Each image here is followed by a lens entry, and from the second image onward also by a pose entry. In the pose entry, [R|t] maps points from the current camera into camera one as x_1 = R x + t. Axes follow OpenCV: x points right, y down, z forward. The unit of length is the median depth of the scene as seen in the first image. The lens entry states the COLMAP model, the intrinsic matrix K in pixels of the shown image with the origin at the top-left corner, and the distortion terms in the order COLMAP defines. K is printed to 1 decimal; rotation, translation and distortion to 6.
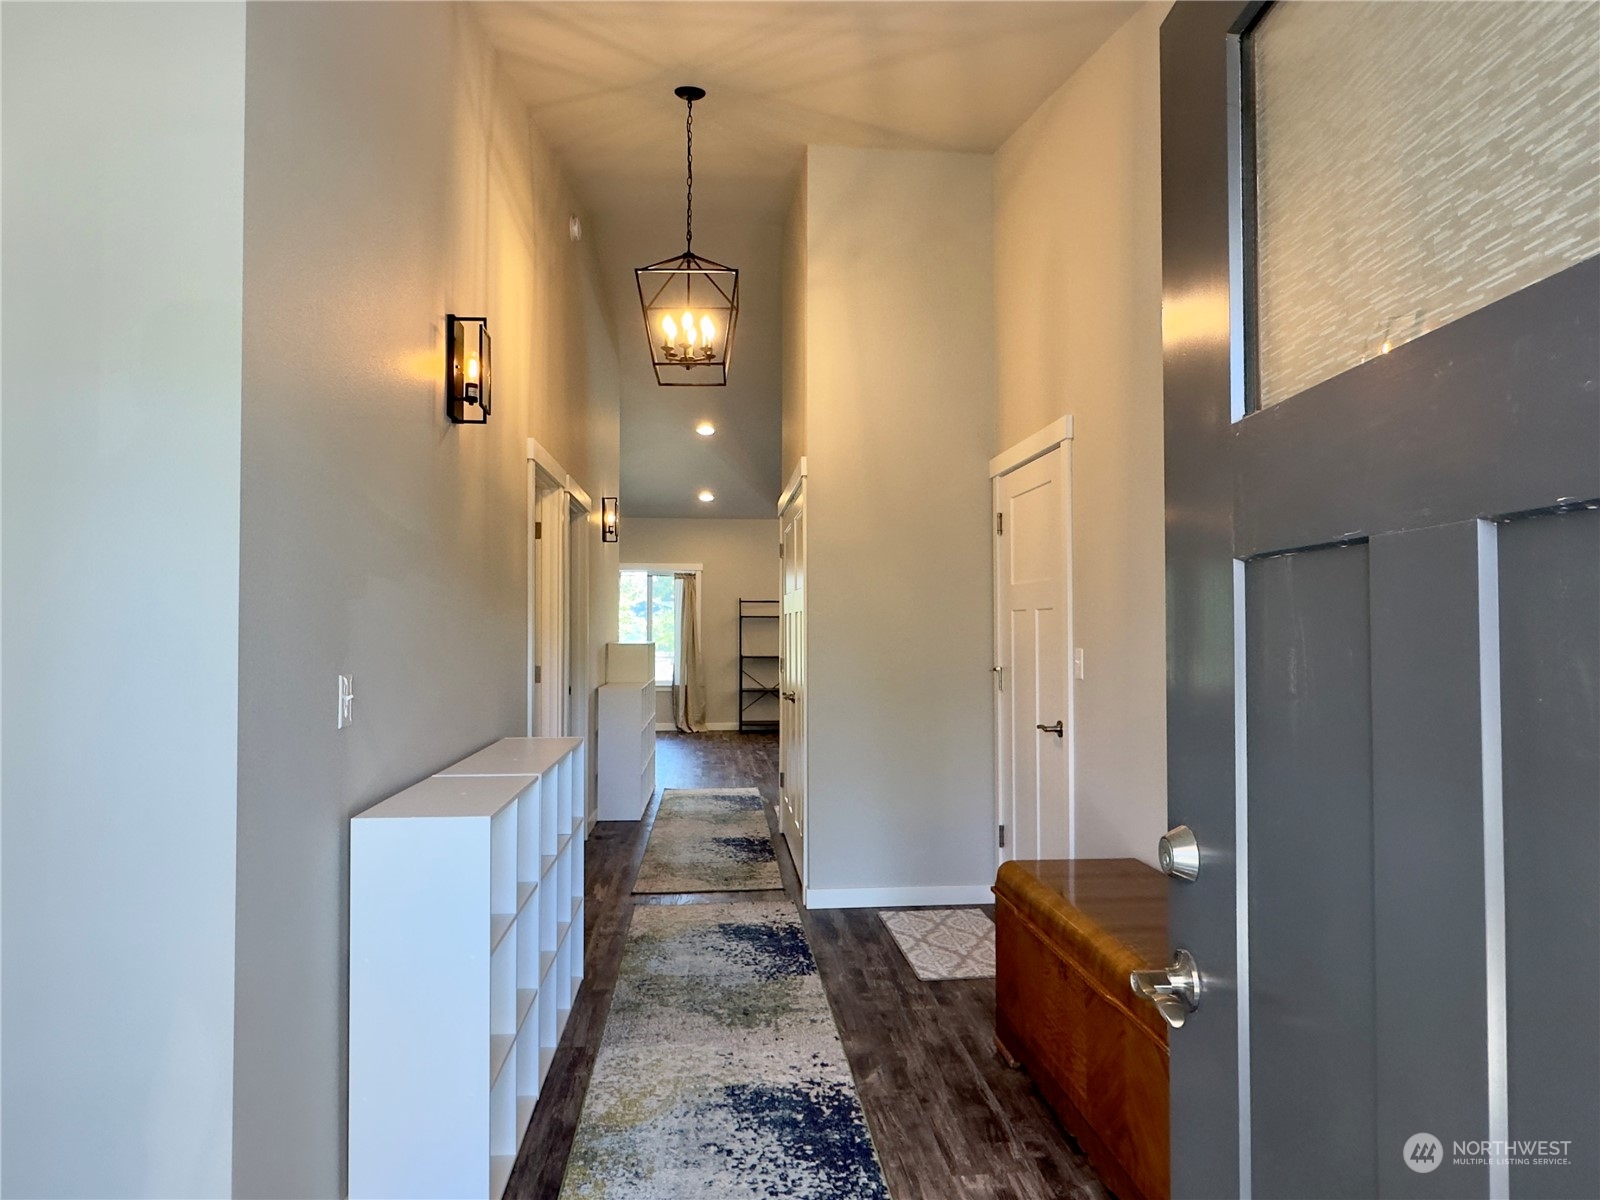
lens RADIAL K [[935.9, 0, 800.0], [0, 935.9, 600.0], [0, 0, 1]] dist [-0.002954, -0.000229]
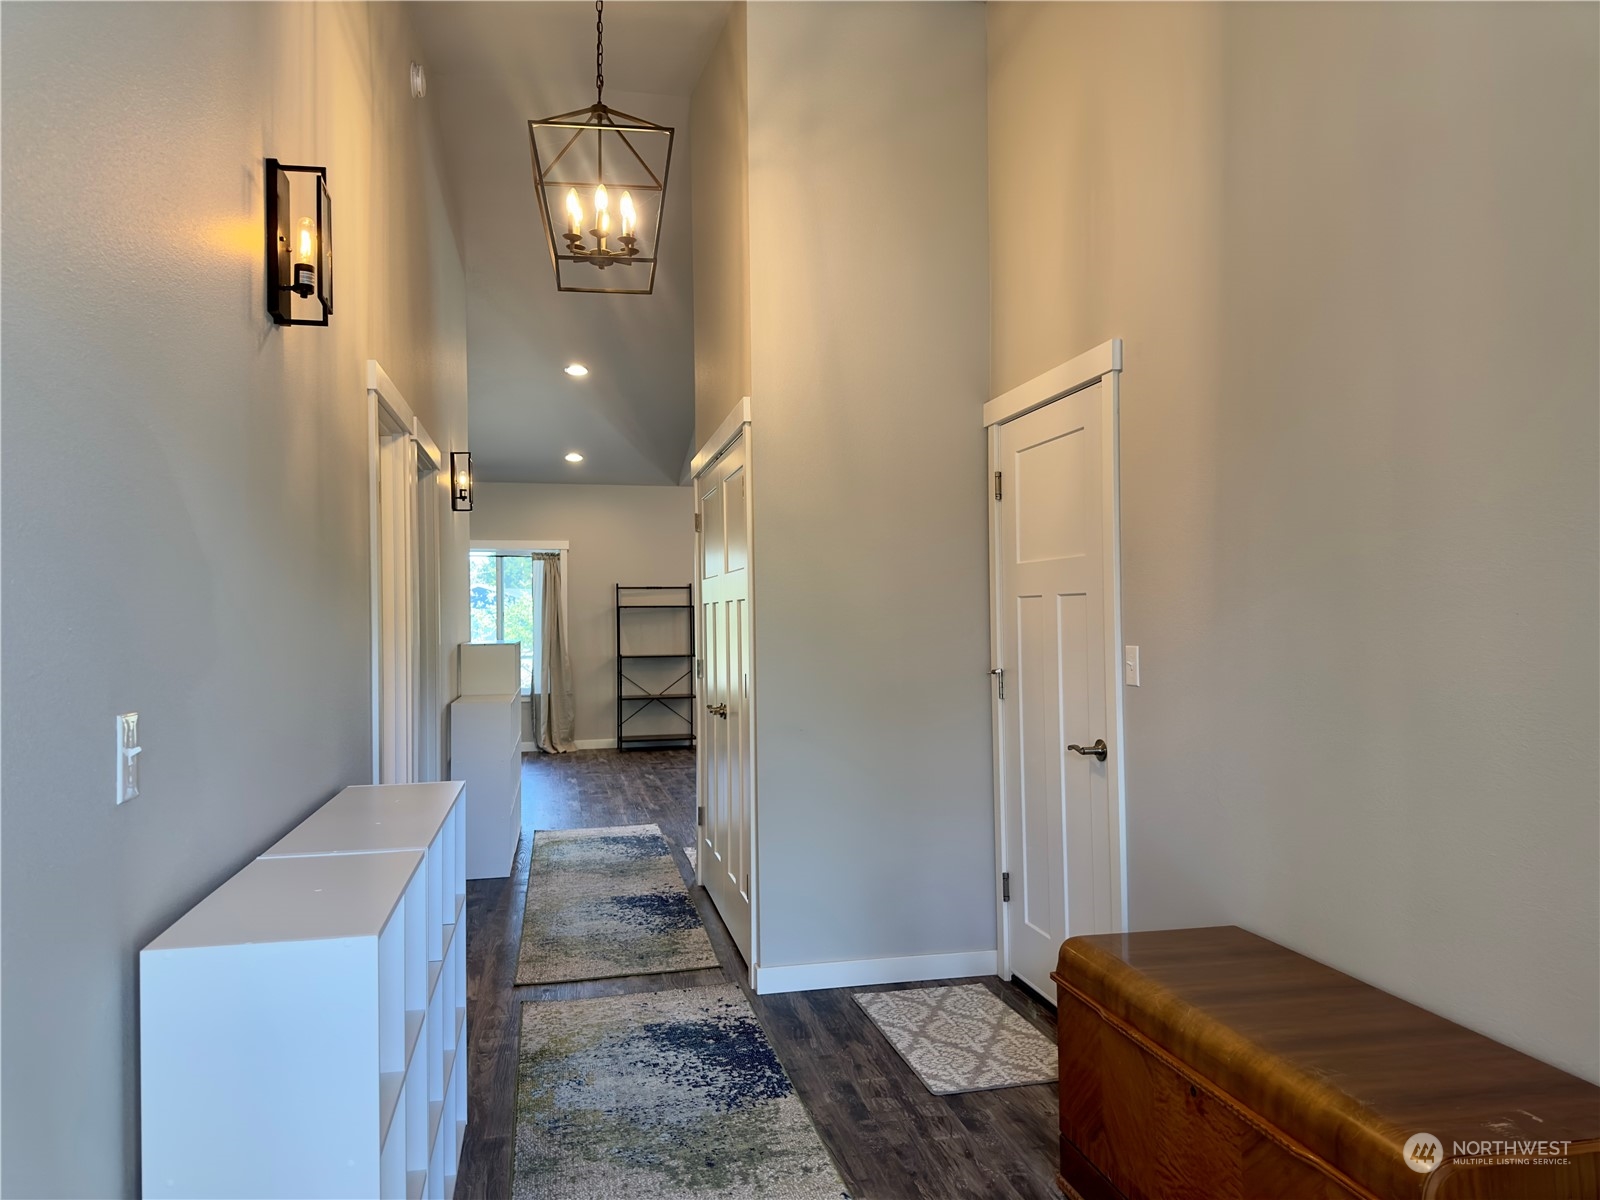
lens RADIAL K [[1100.4, 0, 800.0], [0, 1100.4, 600.0], [0, 0, 1]] dist [0.171548, -0.347610]
pose [[0.992449, -0.010379, 0.122216, -0.069278], [0.008663, 0.999856, 0.014560, -0.001212], [-0.122350, -0.013391, 0.992397, 0.110482]]
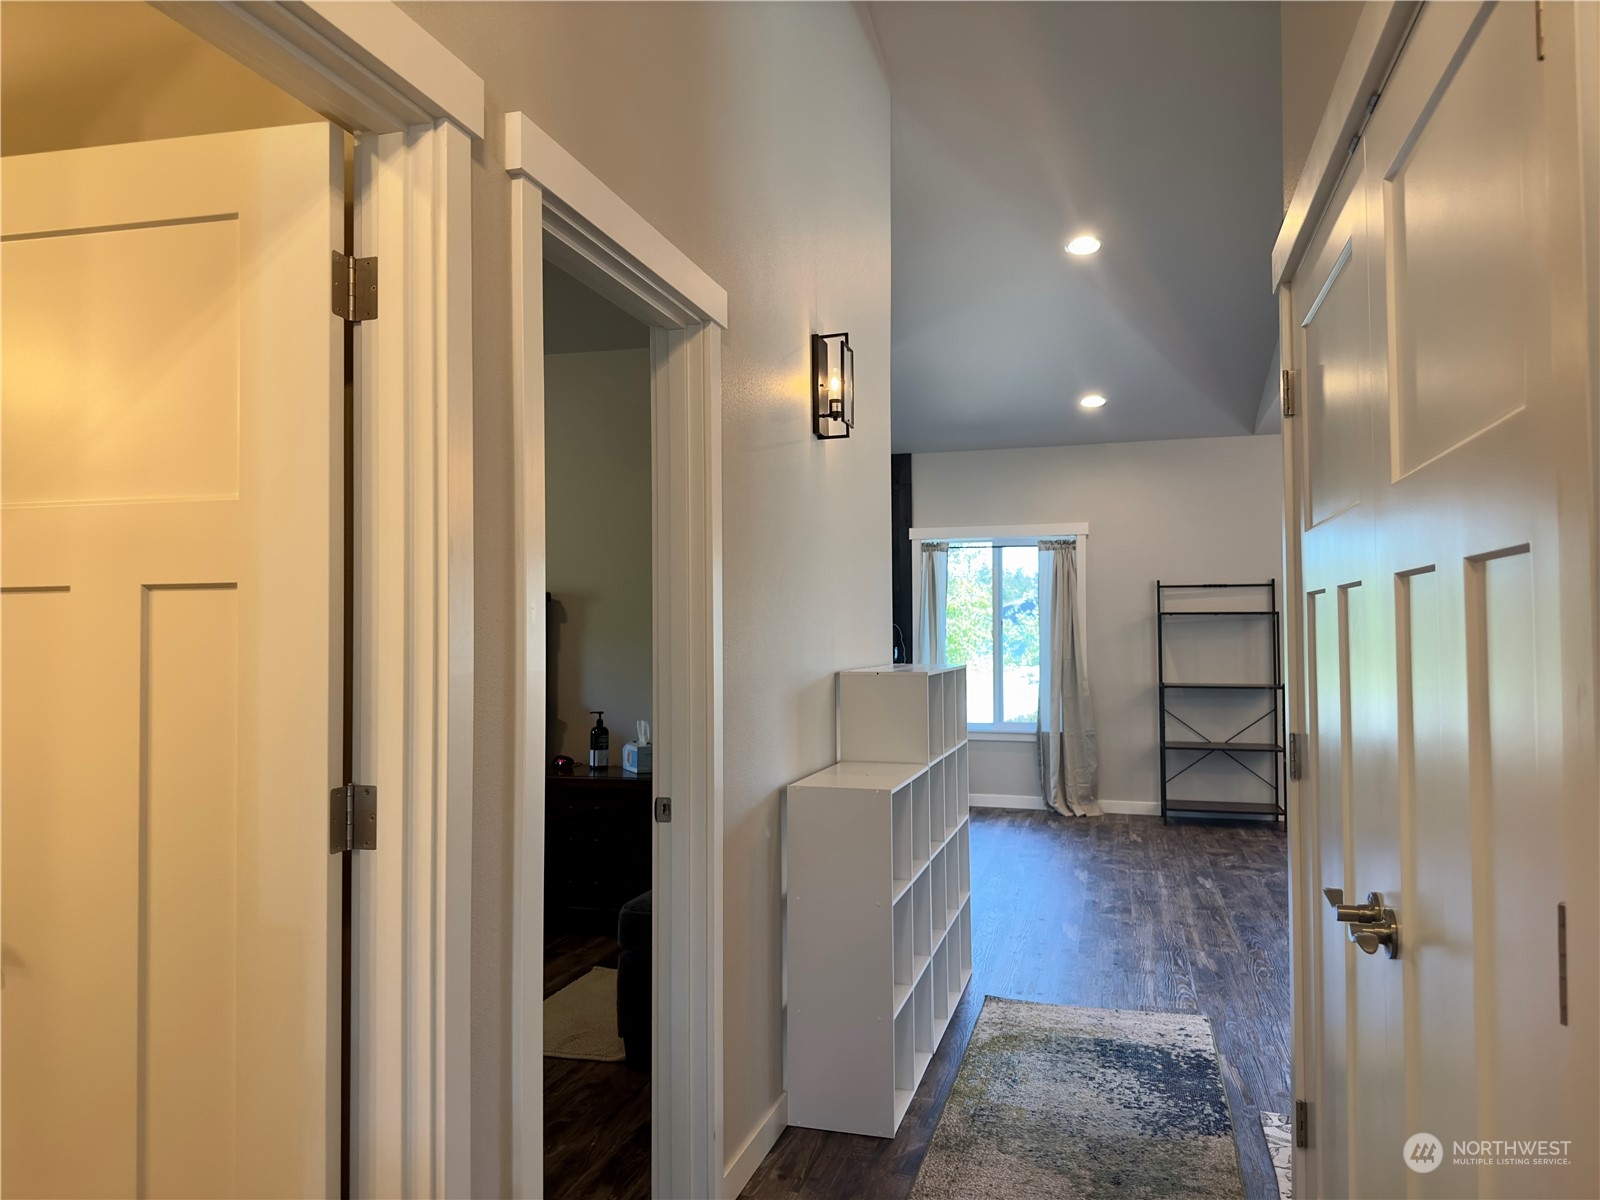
lens RADIAL K [[1100.4, 0, 800.0], [0, 1100.4, 600.0], [0, 0, 1]] dist [0.171548, -0.347610]
pose [[0.929755, -0.013977, -0.367912, -0.049902], [0.015029, 0.999887, -0.000007, 0.018146], [0.367871, -0.005523, 0.929861, 0.843712]]
